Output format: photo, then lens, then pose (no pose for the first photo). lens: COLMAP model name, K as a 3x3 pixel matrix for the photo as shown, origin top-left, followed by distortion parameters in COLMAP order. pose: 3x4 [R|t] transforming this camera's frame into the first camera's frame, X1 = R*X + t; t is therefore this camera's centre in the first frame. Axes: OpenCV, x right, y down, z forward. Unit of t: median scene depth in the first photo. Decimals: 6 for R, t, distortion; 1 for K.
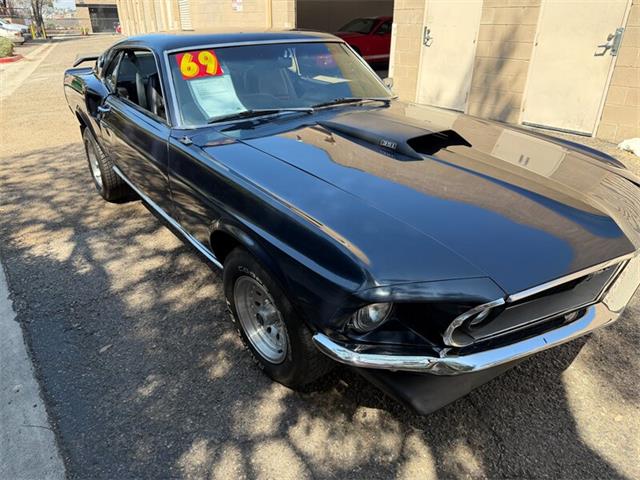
lens RADIAL K [[447.3, 0, 320.0], [0, 447.3, 240.0], [0, 0, 1]] dist [0.028740, -0.035132]
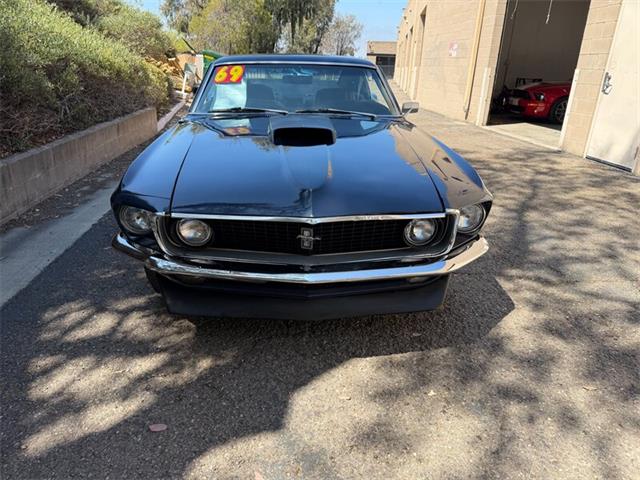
lens RADIAL K [[447.3, 0, 320.0], [0, 447.3, 240.0], [0, 0, 1]] dist [0.028740, -0.035132]
pose [[0.849014, 0.218154, -0.481232, 0.252865], [-0.262332, 0.964640, -0.025525, 0.020291], [0.458647, 0.147914, 0.876221, 0.000508]]
